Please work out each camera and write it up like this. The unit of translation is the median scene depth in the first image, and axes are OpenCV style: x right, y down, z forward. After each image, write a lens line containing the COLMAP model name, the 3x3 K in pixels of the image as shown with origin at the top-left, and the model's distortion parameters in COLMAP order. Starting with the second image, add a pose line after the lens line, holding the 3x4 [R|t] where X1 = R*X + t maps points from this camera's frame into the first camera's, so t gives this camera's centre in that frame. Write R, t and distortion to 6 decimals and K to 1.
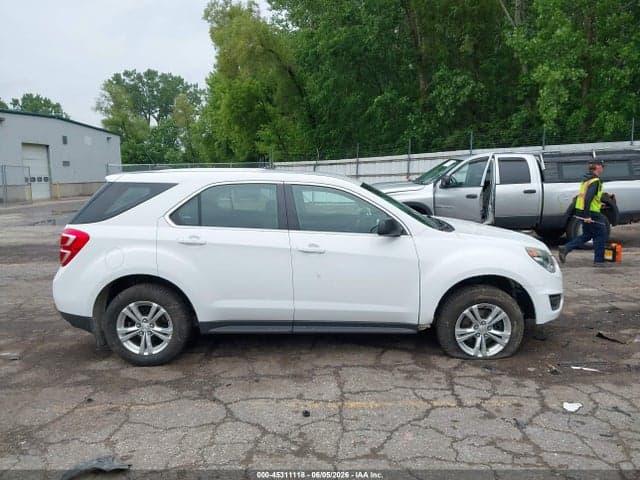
lens RADIAL K [[502.7, 0, 325.4], [0, 502.7, 238.7], [0, 0, 1]] dist [0.012369, -0.011654]
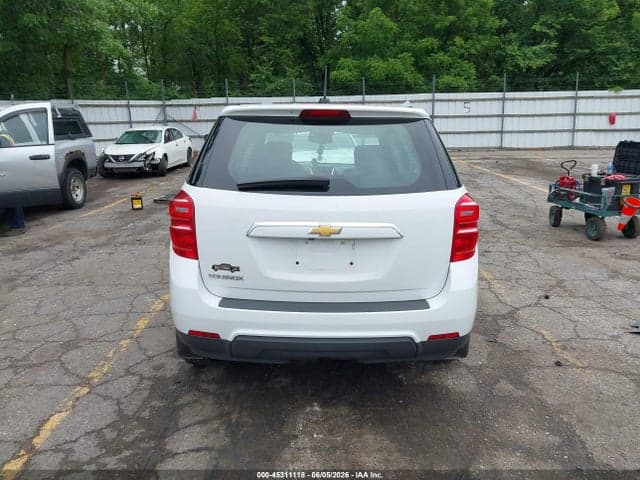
lens RADIAL K [[505.4, 0, 322.2], [0, 505.4, 242.9], [0, 0, 1]] dist [0.005915, -0.010284]
pose [[0.003097, -0.208136, 0.978095, -1.126043], [0.141658, 0.968327, 0.205609, -0.114879], [-0.989911, 0.137919, 0.032483, 1.168287]]
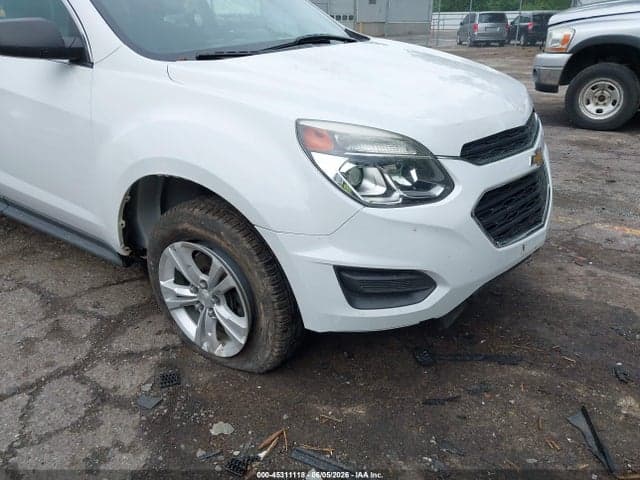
lens RADIAL K [[497.6, 0, 329.2], [0, 497.6, 238.0], [0, 0, 1]] dist [0.073166, -0.130247]
pose [[0.806333, 0.239271, -0.540904, 0.631270], [-0.076794, 0.949131, 0.305373, -0.012692], [0.586456, -0.204694, 0.783690, 0.737333]]
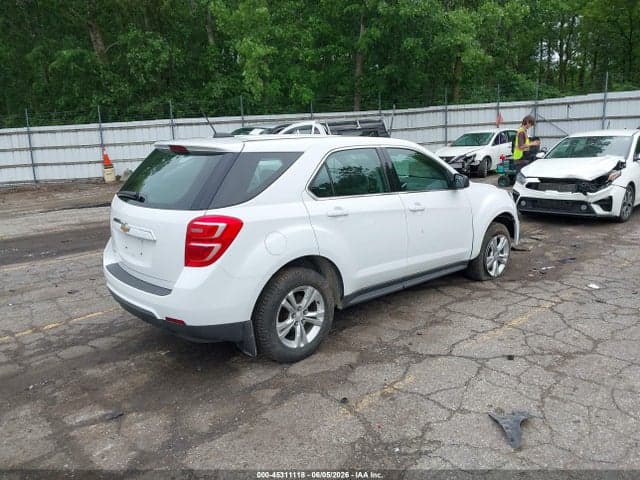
lens RADIAL K [[502.7, 0, 325.4], [0, 502.7, 238.7], [0, 0, 1]] dist [0.012369, -0.011654]
pose [[0.742318, -0.147346, 0.653646, -0.881971], [0.109629, 0.989084, 0.098460, -0.041172], [-0.661018, -0.001430, 0.750369, 0.311447]]
